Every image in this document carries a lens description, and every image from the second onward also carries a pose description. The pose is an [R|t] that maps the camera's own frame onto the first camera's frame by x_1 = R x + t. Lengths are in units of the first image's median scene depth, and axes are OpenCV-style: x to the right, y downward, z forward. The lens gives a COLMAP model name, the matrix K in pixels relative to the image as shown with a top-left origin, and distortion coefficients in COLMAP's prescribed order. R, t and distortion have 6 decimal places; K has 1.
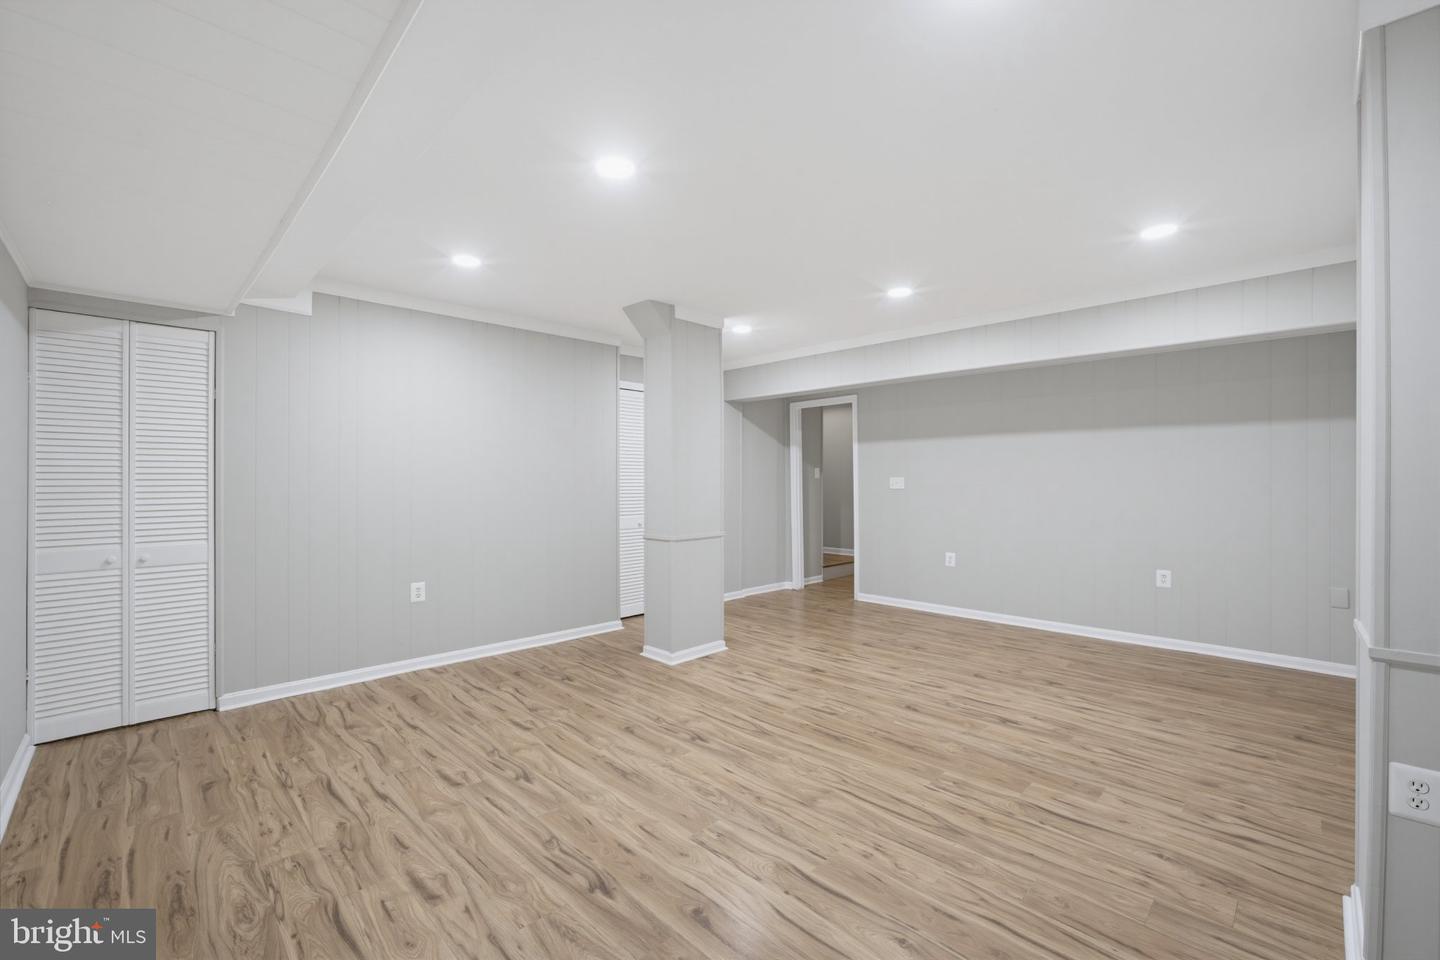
lens RADIAL K [[586.4, 0, 717.1], [0, 586.4, 490.0], [0, 0, 1]] dist [-0.035835, 0.011226]
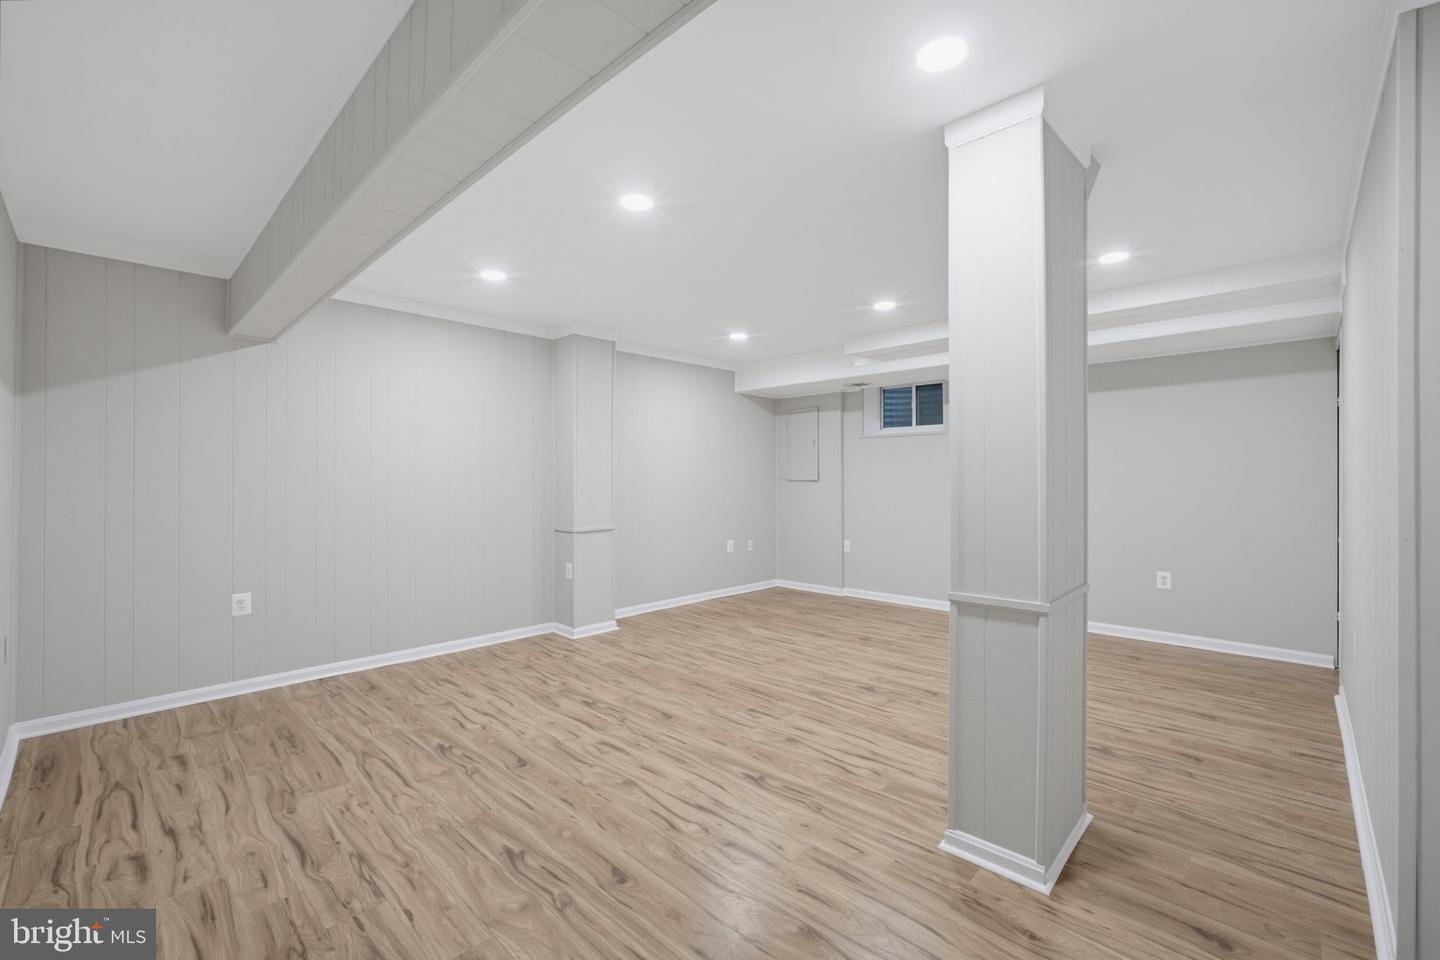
lens RADIAL K [[615.4, 0, 716.9], [0, 615.4, 479.4], [0, 0, 1]] dist [-0.035870, 0.012344]
pose [[-0.999686, 0.002370, -0.024926, 0.304847], [0.001763, 0.999702, 0.024349, -0.040450], [0.024976, 0.024298, -0.999393, 2.197852]]
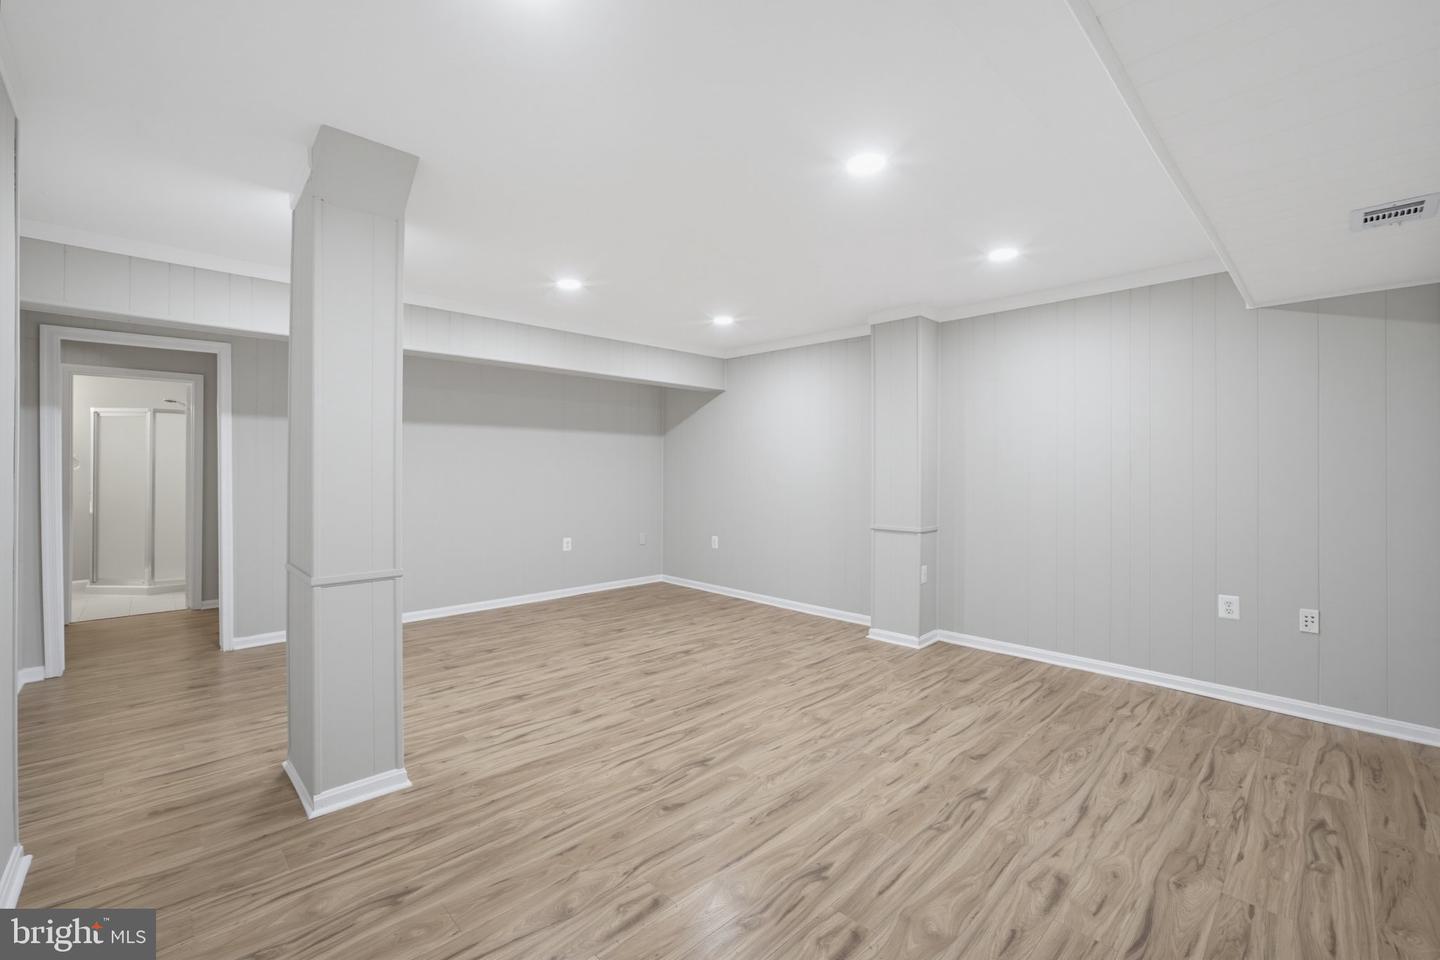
lens RADIAL K [[615.4, 0, 716.9], [0, 615.4, 479.4], [0, 0, 1]] dist [-0.035870, 0.012344]
pose [[0.020697, -0.014524, 0.999680, -0.919249], [0.015802, 0.999774, 0.014198, -0.012260], [-0.999661, 0.015503, 0.020922, 0.927464]]
